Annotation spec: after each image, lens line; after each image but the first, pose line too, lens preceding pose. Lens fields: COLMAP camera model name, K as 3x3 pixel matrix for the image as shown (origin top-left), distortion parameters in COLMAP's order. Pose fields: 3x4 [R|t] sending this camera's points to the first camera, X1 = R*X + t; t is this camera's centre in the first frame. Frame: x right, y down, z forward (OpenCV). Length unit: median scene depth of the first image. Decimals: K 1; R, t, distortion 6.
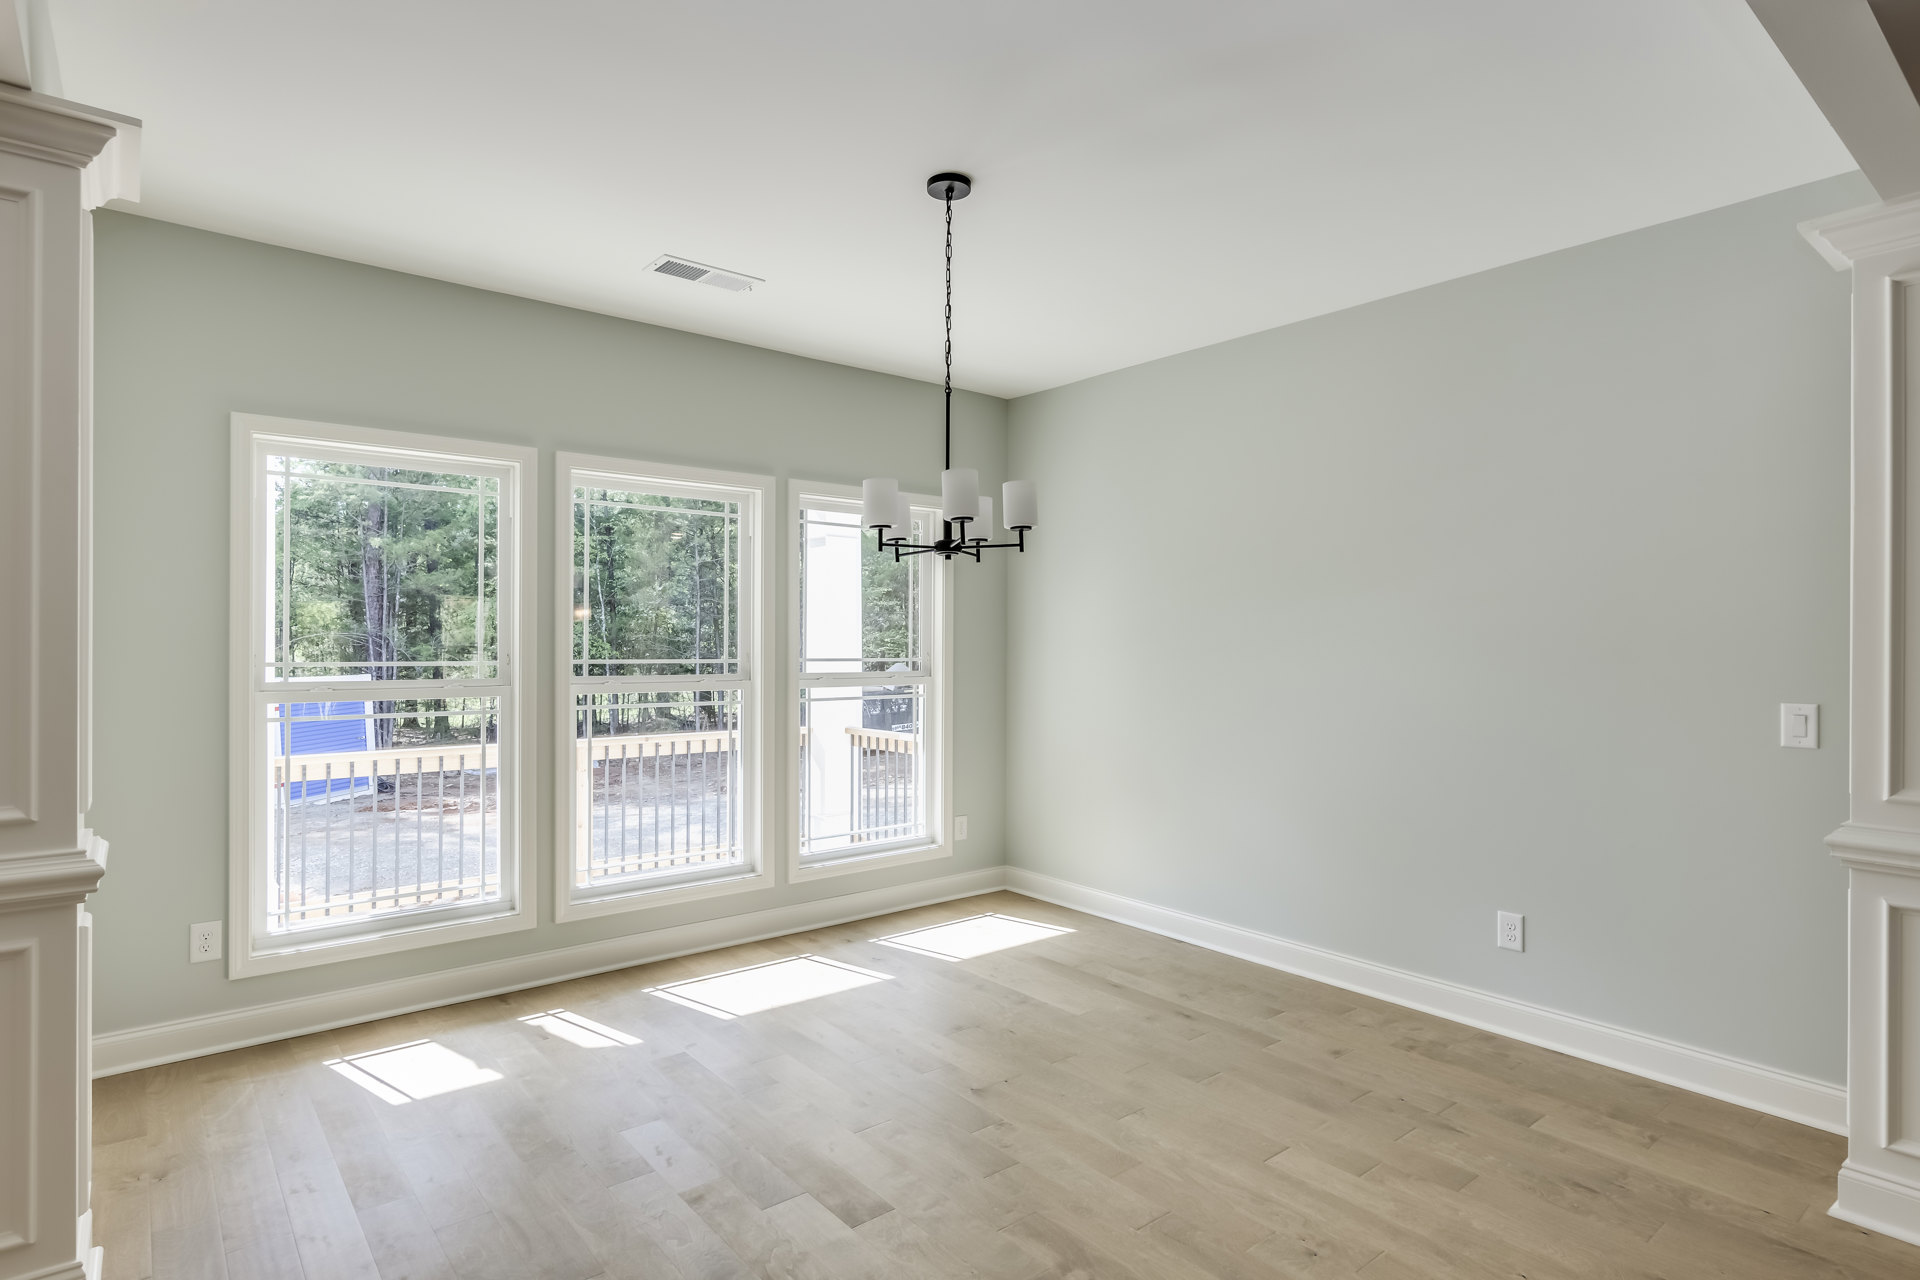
lens RADIAL K [[999.7, 0, 952.8], [0, 999.7, 645.9], [0, 0, 1]] dist [0.001426, -0.001376]
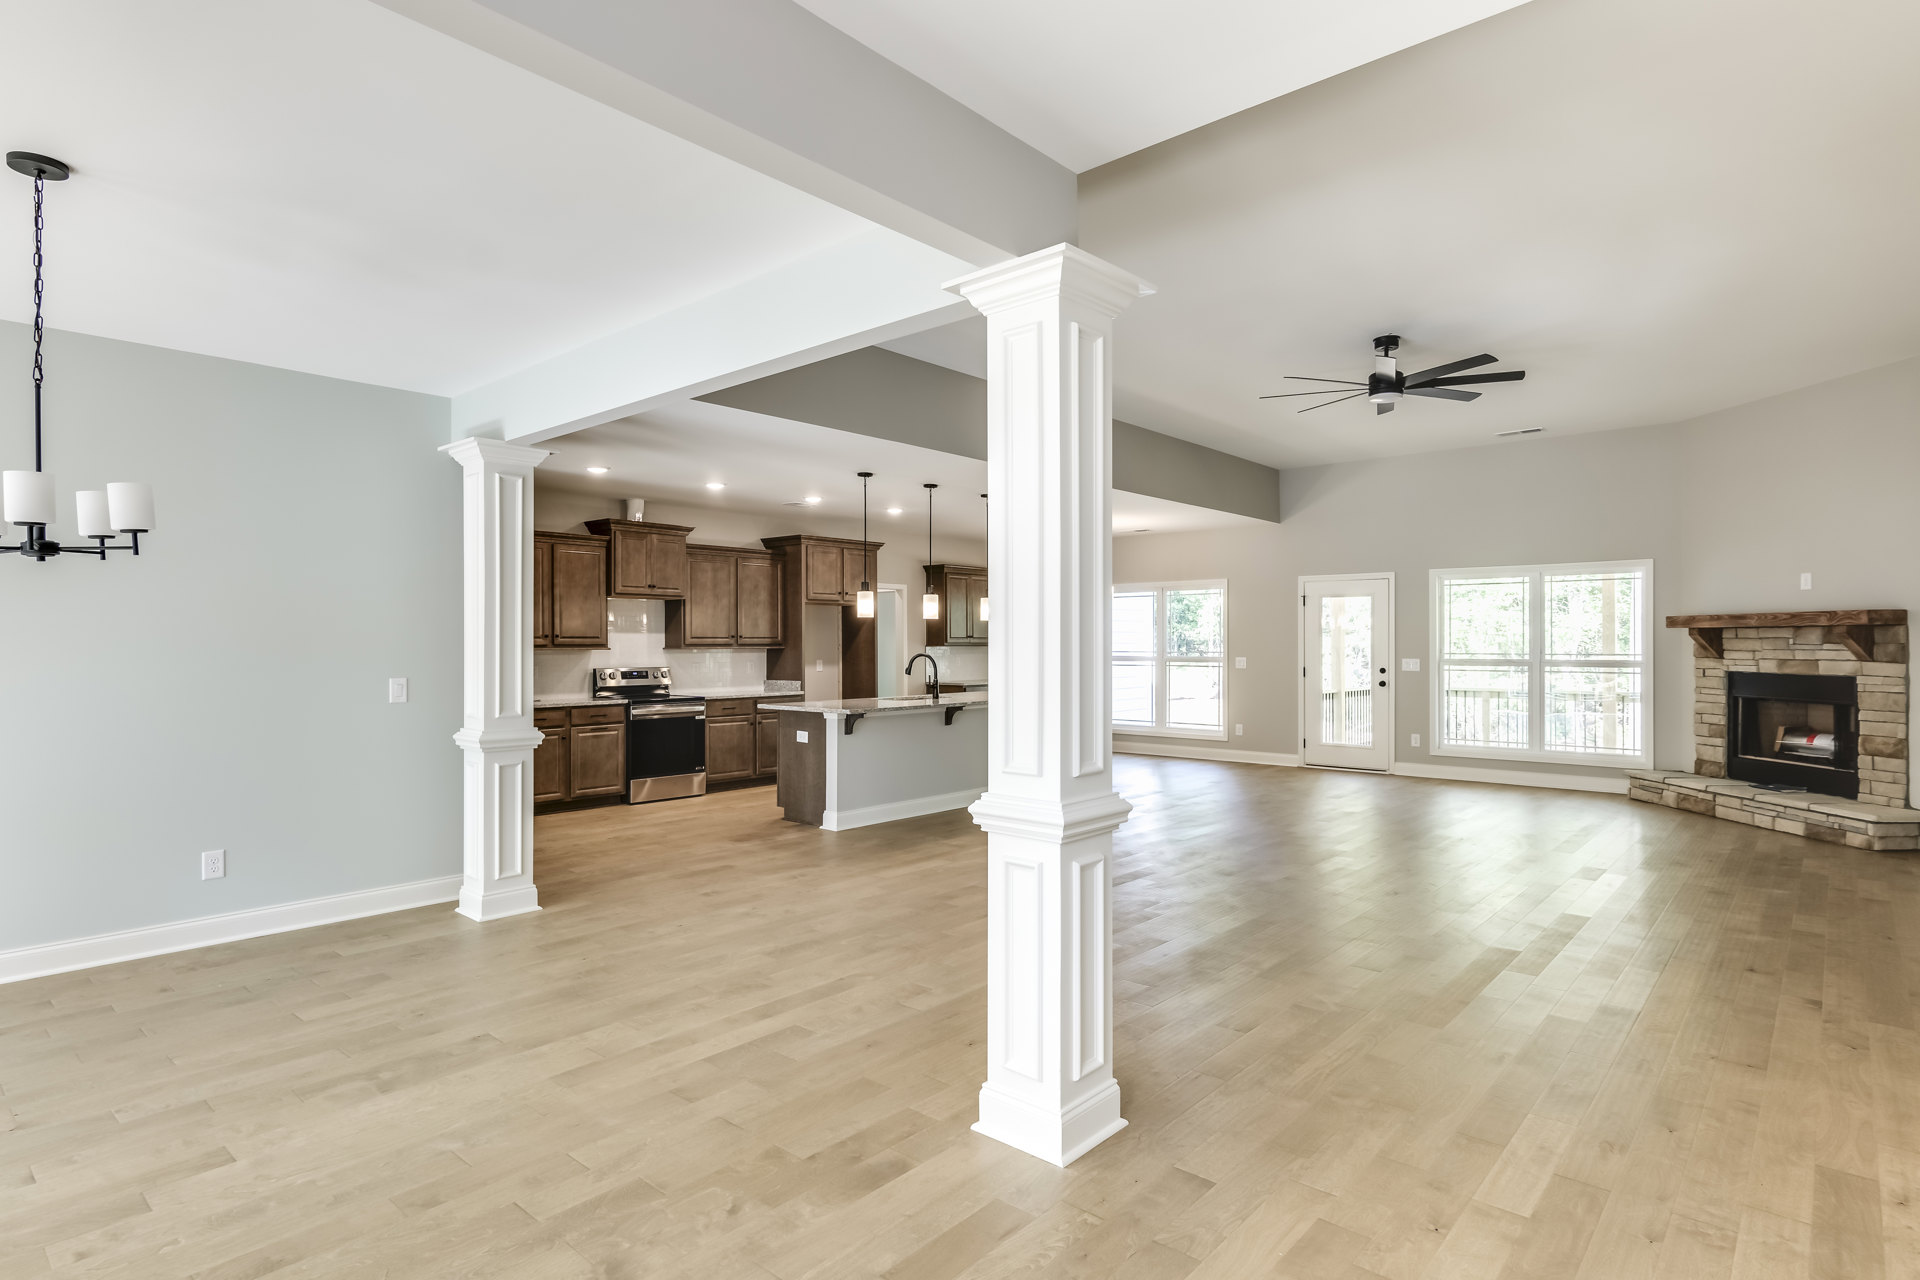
lens RADIAL K [[999.7, 0, 956.8], [0, 999.7, 636.5], [0, 0, 1]] dist [0.001426, -0.001376]
pose [[-0.169072, 0.011091, 0.985541, -1.114626], [0.010834, 0.999897, -0.009394, 0.011827], [-0.985544, 0.009089, -0.169174, 0.323058]]
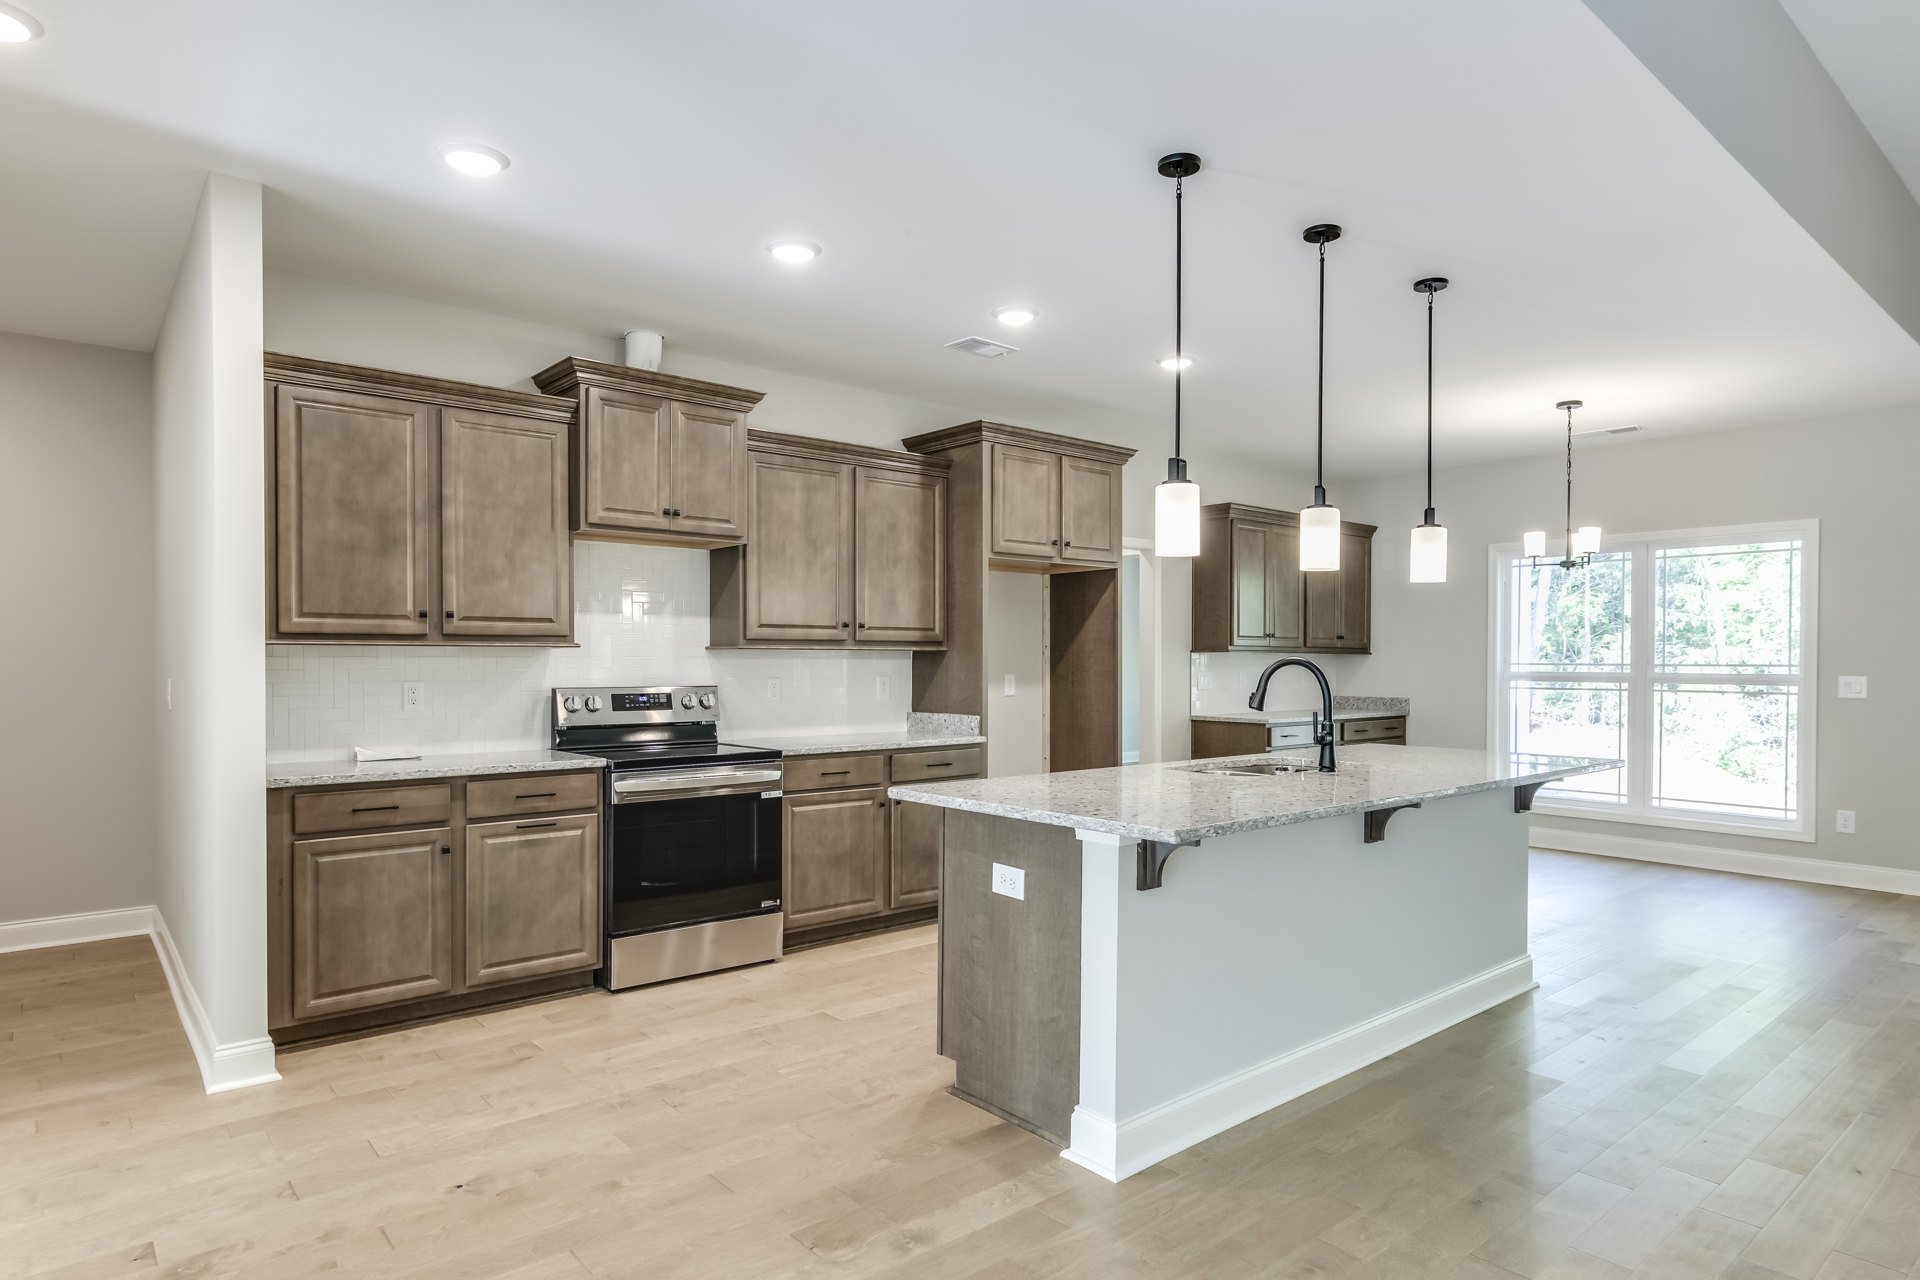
lens RADIAL K [[1099.8, 0, 965.8], [0, 1099.8, 665.2], [0, 0, 1]] dist [0.005410, -0.001510]
pose [[-0.031031, -0.001446, 0.999517, 0.563894], [0.004698, 0.999988, 0.001593, 0.037786], [-0.999507, 0.004745, -0.031024, 0.354932]]
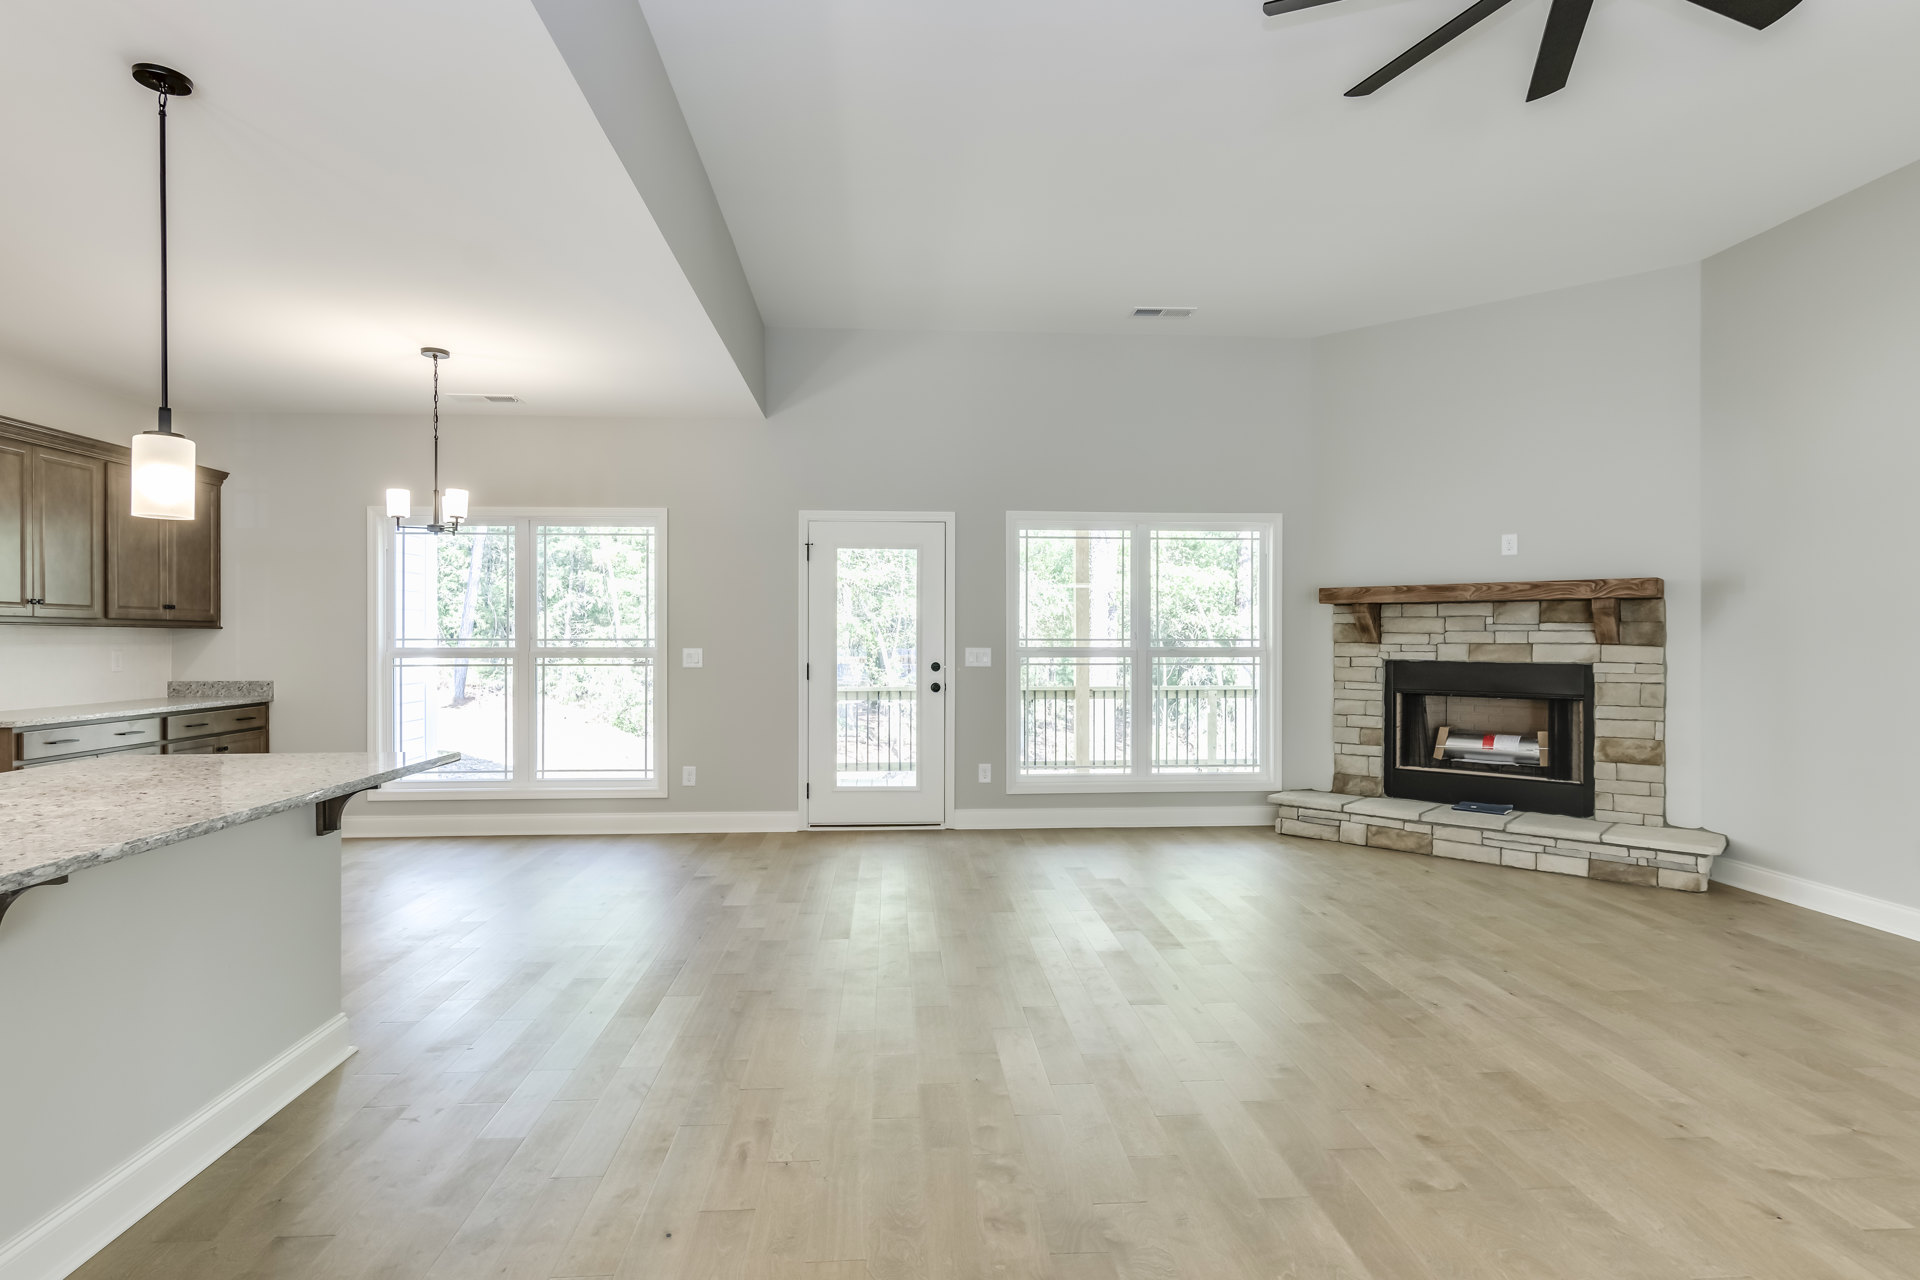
lens RADIAL K [[999.7, 0, 962.3], [0, 999.7, 644.7], [0, 0, 1]] dist [0.001426, -0.001376]
pose [[-0.817253, 0.000099, 0.576279, 0.900642], [0.008584, 0.999891, 0.012001, 0.041282], [-0.576215, 0.014755, -0.817165, 0.019369]]
